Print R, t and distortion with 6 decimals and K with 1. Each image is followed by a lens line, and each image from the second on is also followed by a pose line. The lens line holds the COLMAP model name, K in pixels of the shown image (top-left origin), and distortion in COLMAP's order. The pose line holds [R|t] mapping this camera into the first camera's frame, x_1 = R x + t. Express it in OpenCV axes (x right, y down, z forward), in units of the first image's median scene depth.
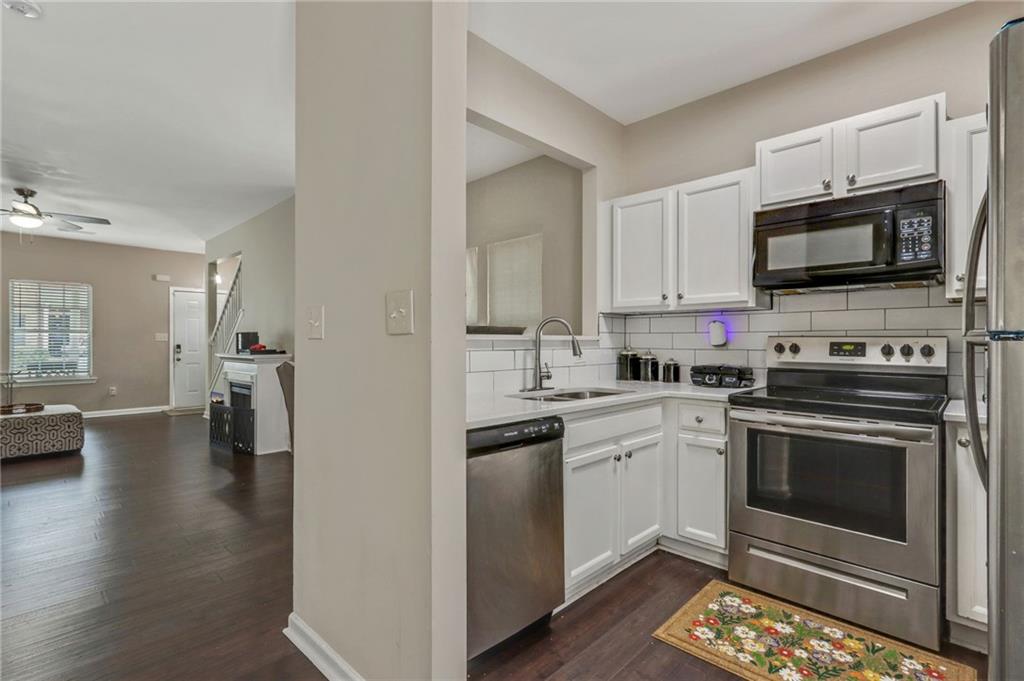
lens RADIAL K [[488.0, 0, 515.9], [0, 488.0, 337.4], [0, 0, 1]] dist [0.013171, 0.000091]
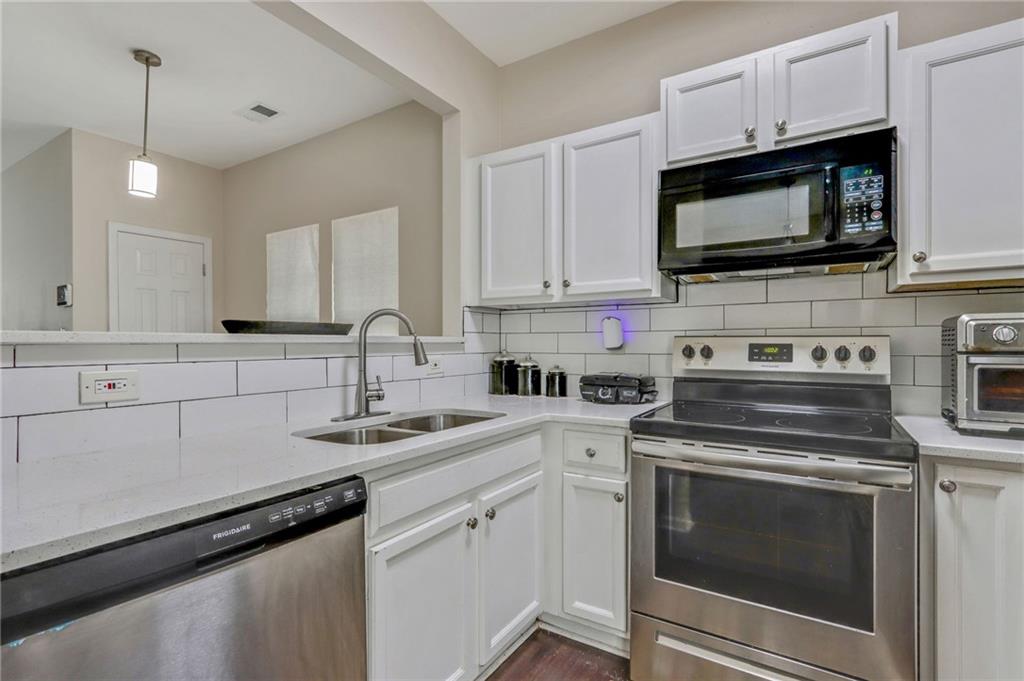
lens RADIAL K [[493.9, 0, 512.0], [0, 493.9, 340.5], [0, 0, 1]] dist [0.018553, 0.000251]
pose [[0.979687, -0.003051, 0.200508, 0.105349], [0.003035, 0.999995, 0.000387, 0.003080], [-0.200508, 0.000229, 0.979692, 0.282003]]
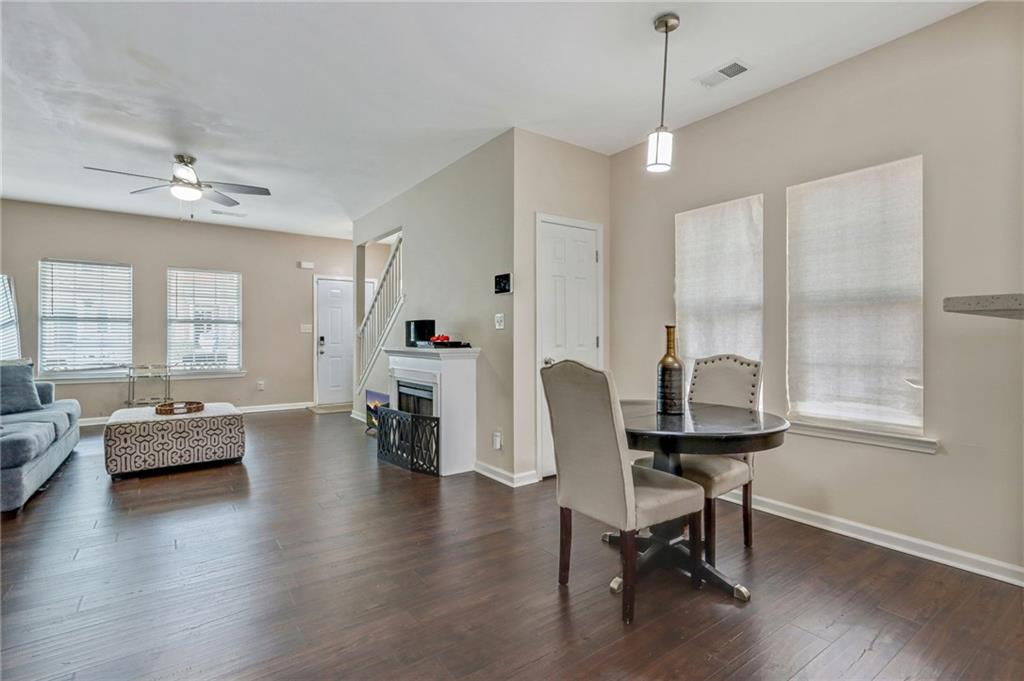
lens RADIAL K [[495.0, 0, 527.1], [0, 495.0, 334.3], [0, 0, 1]] dist [0.016256, 0.000324]
pose [[0.986228, 0.002491, -0.165375, -0.465731], [-0.001703, 0.999987, 0.004904, 0.016348], [0.165385, -0.004555, 0.986219, 0.427218]]
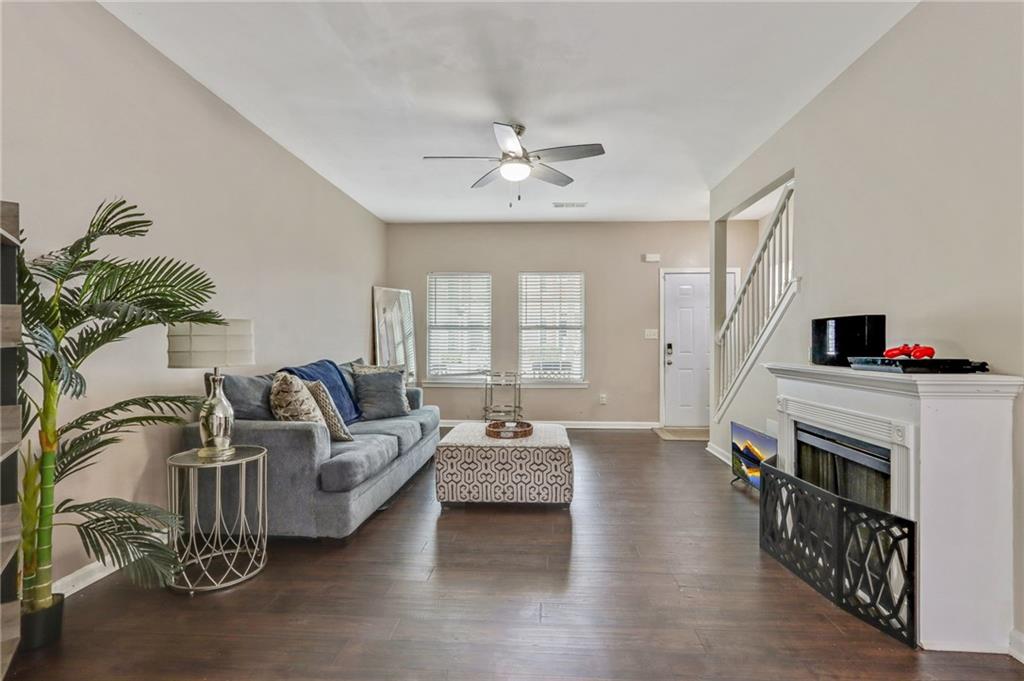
lens RADIAL K [[515.6, 0, 513.7], [0, 515.6, 351.0], [0, 0, 1]] dist [0.015617, 0.000086]
pose [[0.660742, 0.016797, -0.750425, -0.778294], [0.003814, 0.999662, 0.025733, 0.014365], [0.750603, -0.019865, 0.660455, 0.918238]]
